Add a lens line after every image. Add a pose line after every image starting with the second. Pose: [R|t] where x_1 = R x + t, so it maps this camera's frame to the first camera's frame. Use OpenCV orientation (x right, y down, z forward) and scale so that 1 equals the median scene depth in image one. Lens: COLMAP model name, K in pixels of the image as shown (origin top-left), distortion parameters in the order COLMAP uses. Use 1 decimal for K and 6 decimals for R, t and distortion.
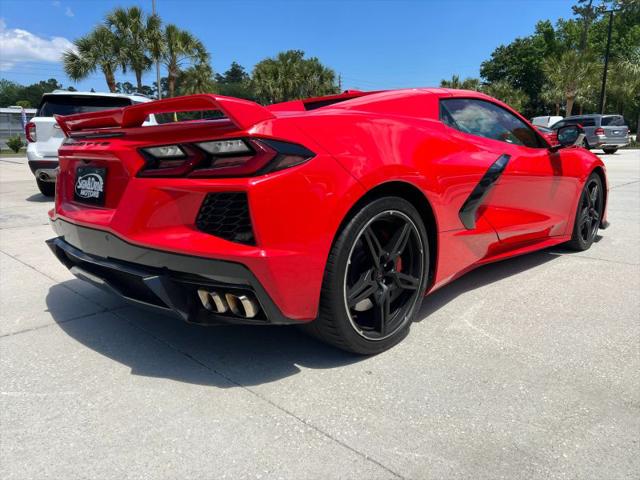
lens RADIAL K [[482.4, 0, 316.5], [0, 482.4, 242.6], [0, 0, 1]] dist [0.051973, -0.060896]
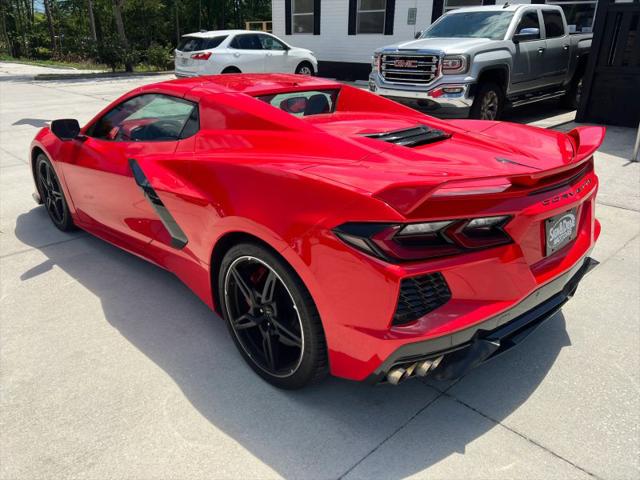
lens RADIAL K [[482.4, 0, 316.5], [0, 482.4, 242.6], [0, 0, 1]] dist [0.051973, -0.060896]
pose [[0.029119, -0.371878, 0.927825, -1.317741], [0.200904, 0.911454, 0.359012, -0.512810], [-0.979178, 0.175949, 0.101253, 1.294803]]
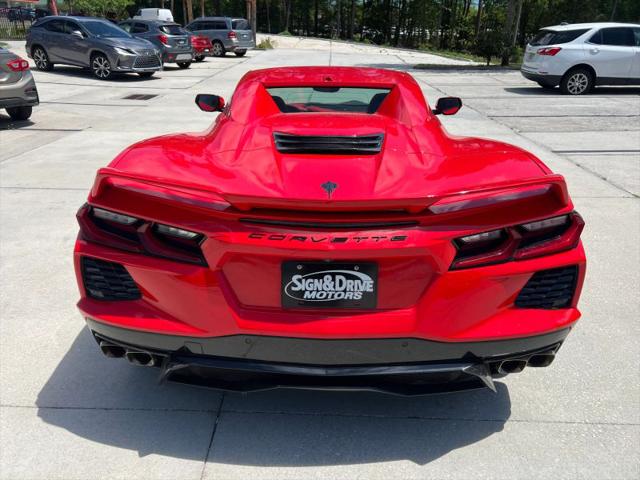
lens RADIAL K [[481.2, 0, 319.2], [0, 481.2, 243.4], [0, 0, 1]] dist [0.051543, -0.060374]
pose [[0.725253, -0.256232, 0.639025, -0.879833], [0.117678, 0.960641, 0.251635, -0.347447], [-0.678351, -0.107299, 0.726861, 0.432798]]
